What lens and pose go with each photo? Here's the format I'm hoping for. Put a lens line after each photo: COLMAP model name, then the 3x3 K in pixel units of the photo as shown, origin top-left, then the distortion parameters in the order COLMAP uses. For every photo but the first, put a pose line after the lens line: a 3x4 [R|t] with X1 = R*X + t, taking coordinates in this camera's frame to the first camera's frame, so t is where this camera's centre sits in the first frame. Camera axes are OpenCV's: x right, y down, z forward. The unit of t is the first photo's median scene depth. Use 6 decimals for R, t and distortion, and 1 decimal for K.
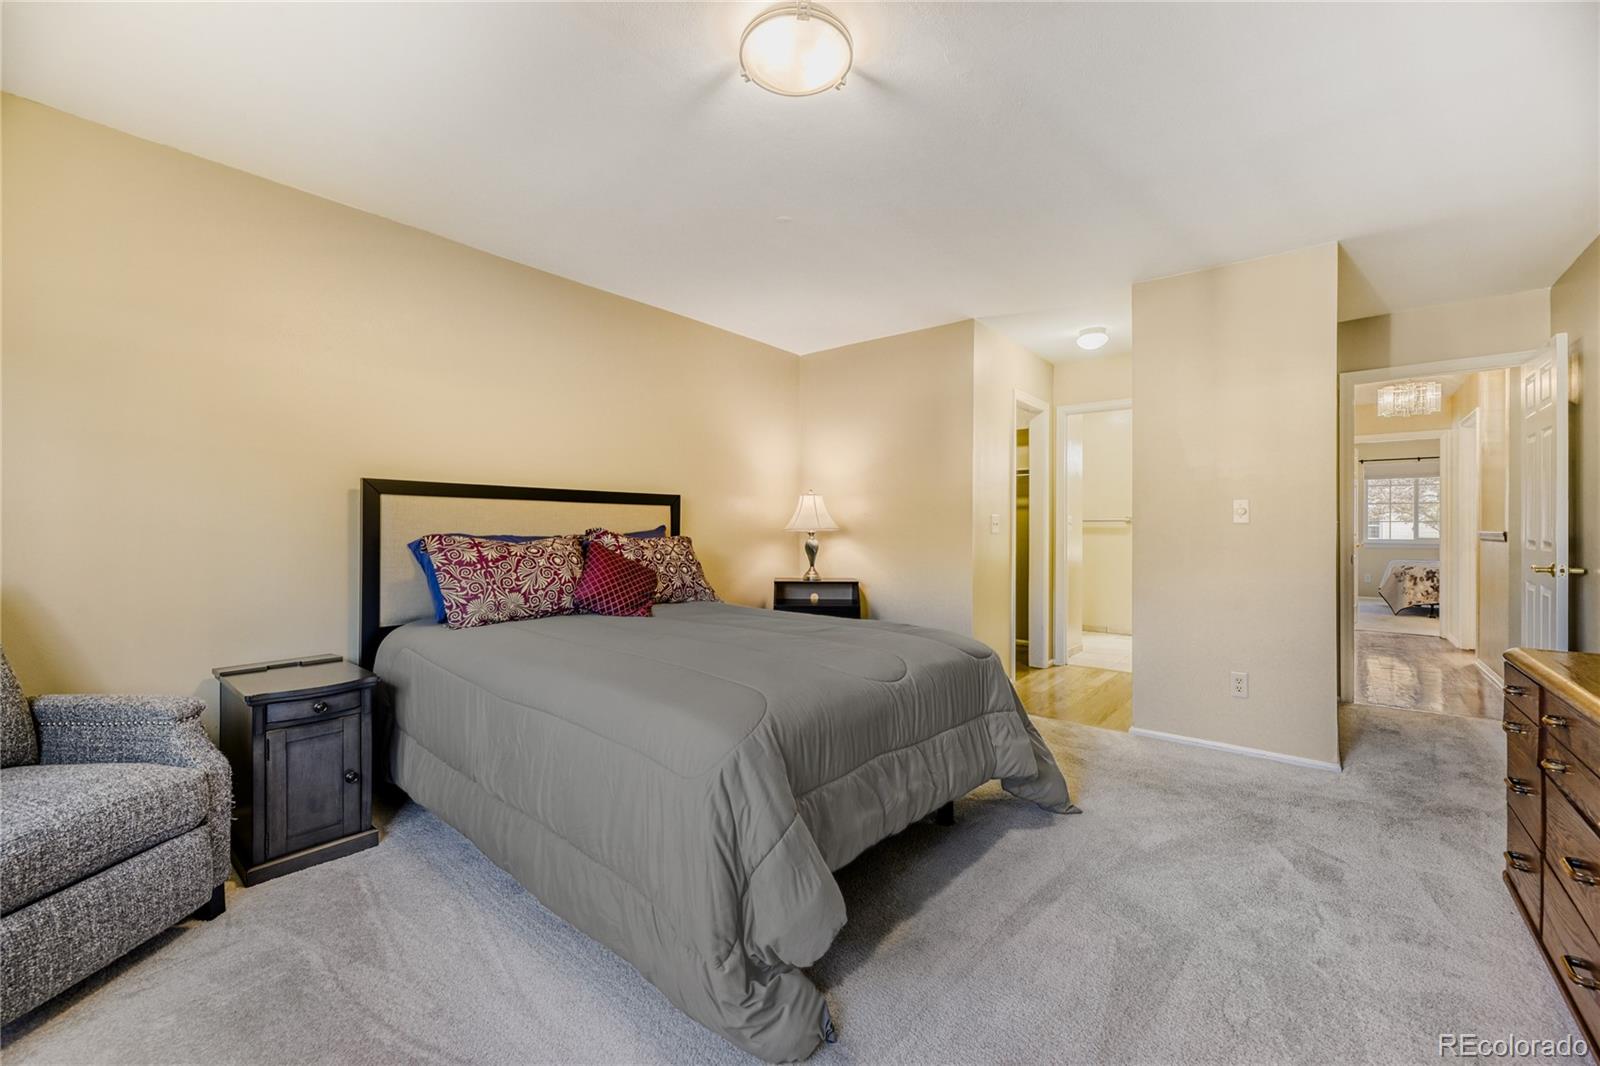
lens RADIAL K [[645.1, 0, 800.0], [0, 645.1, 530.2], [0, 0, 1]] dist [-0.000273, -0.000912]
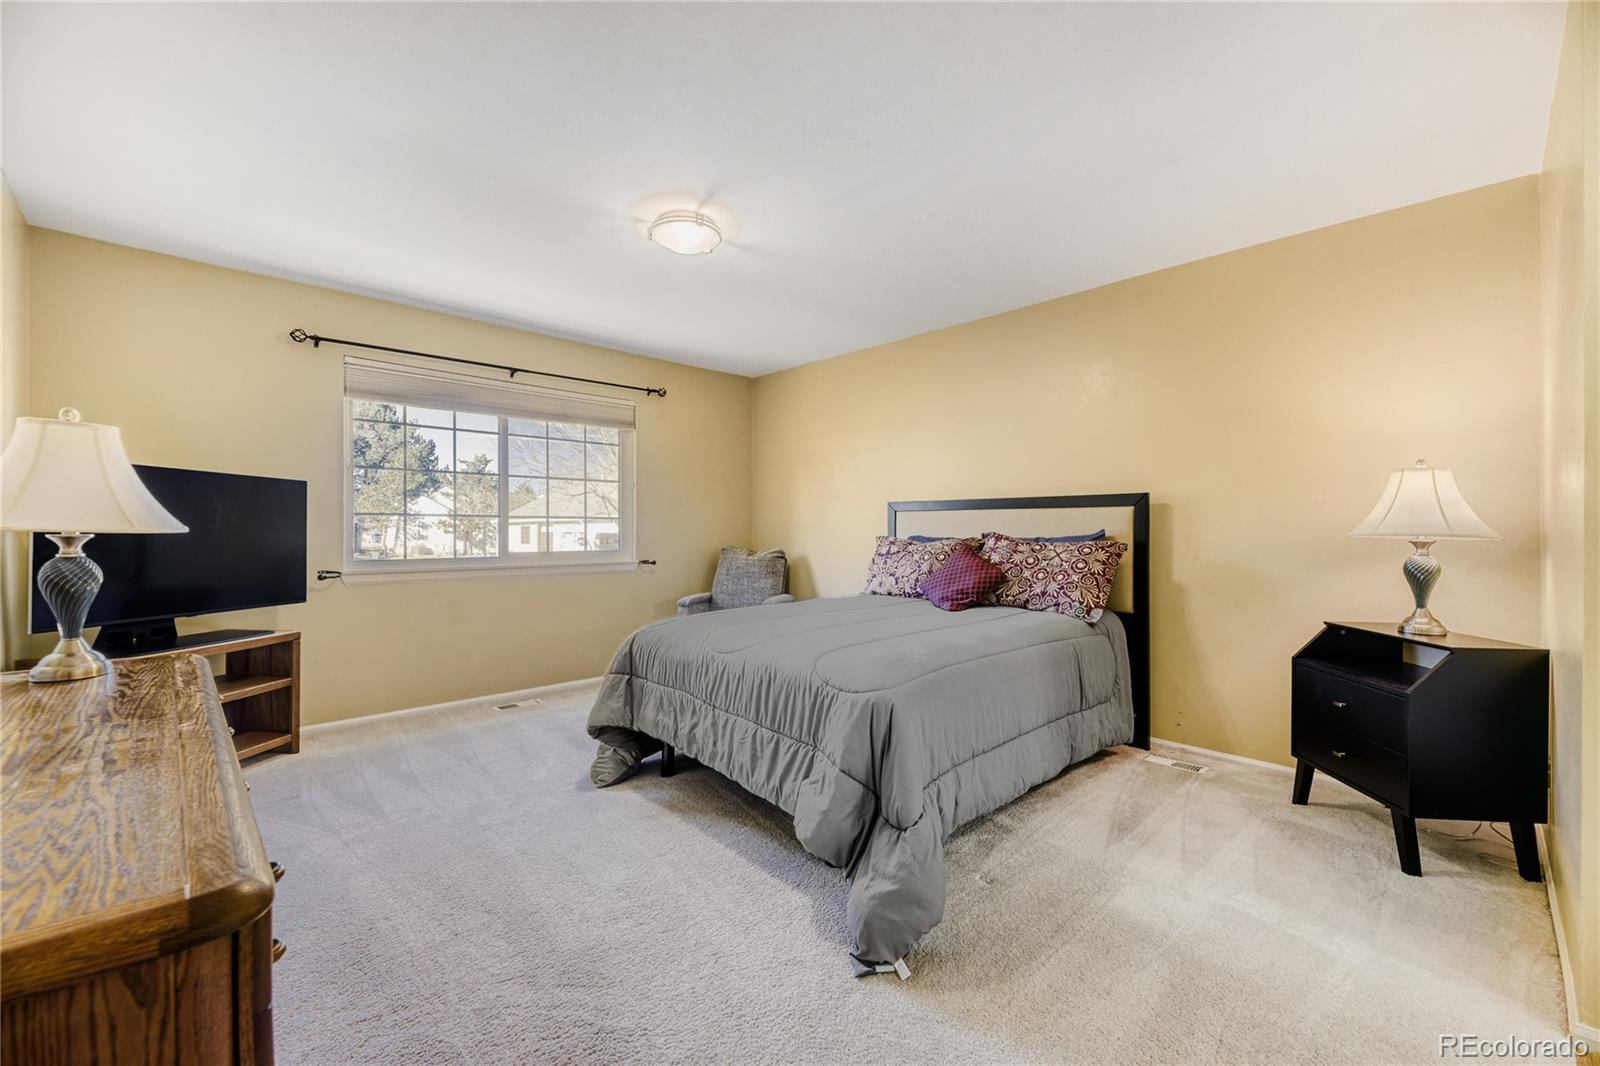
lens RADIAL K [[645.1, 0, 798.9], [0, 645.1, 530.7], [0, 0, 1]] dist [-0.000273, -0.000912]
pose [[-0.134333, 0.003961, -0.990928, 0.998794], [0.000405, 0.999992, 0.003942, -0.012657], [0.990936, 0.000128, -0.134334, 0.954181]]
